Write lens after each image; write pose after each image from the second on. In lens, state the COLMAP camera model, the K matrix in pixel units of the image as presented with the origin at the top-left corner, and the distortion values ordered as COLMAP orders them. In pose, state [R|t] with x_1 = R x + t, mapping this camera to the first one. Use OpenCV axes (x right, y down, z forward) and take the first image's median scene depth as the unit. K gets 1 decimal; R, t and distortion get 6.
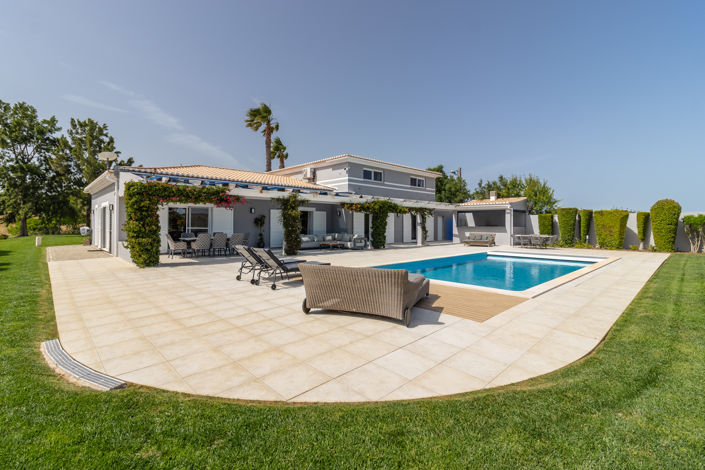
lens RADIAL K [[325.1, 0, 351.2], [0, 325.1, 223.3], [0, 0, 1]] dist [0.000997, 0.000297]
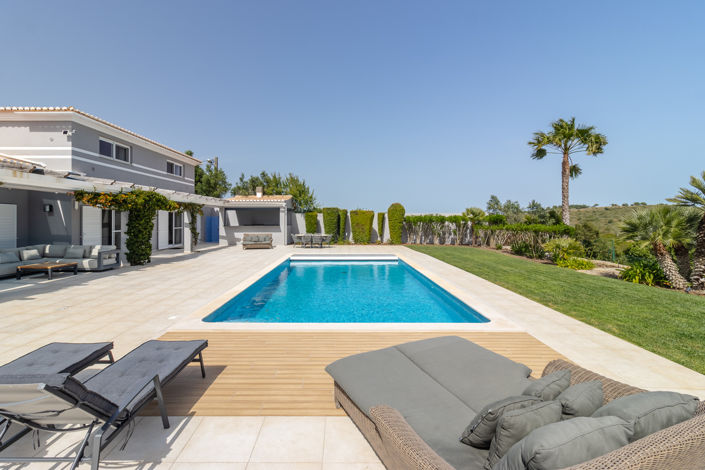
lens RADIAL K [[327.8, 0, 341.5], [0, 327.8, 217.4], [0, 0, 1]] dist [0.001049, 0.000220]
pose [[0.690458, 0.000151, 0.723373, -0.100102], [0.002575, 0.999993, -0.002668, -0.012464], [-0.723368, 0.003705, 0.690453, 0.234334]]
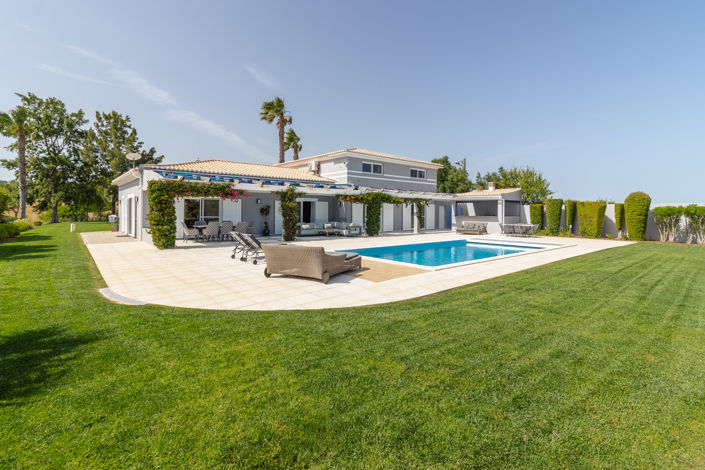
lens RADIAL K [[339.4, 0, 367.7], [0, 339.4, 212.8], [0, 0, 1]] dist [0.003489, 0.000171]
pose [[0.999474, 0.003830, -0.032209, 0.094402], [-0.003604, 0.999968, 0.007087, -0.007954], [0.032235, -0.006967, 0.999456, -0.137642]]
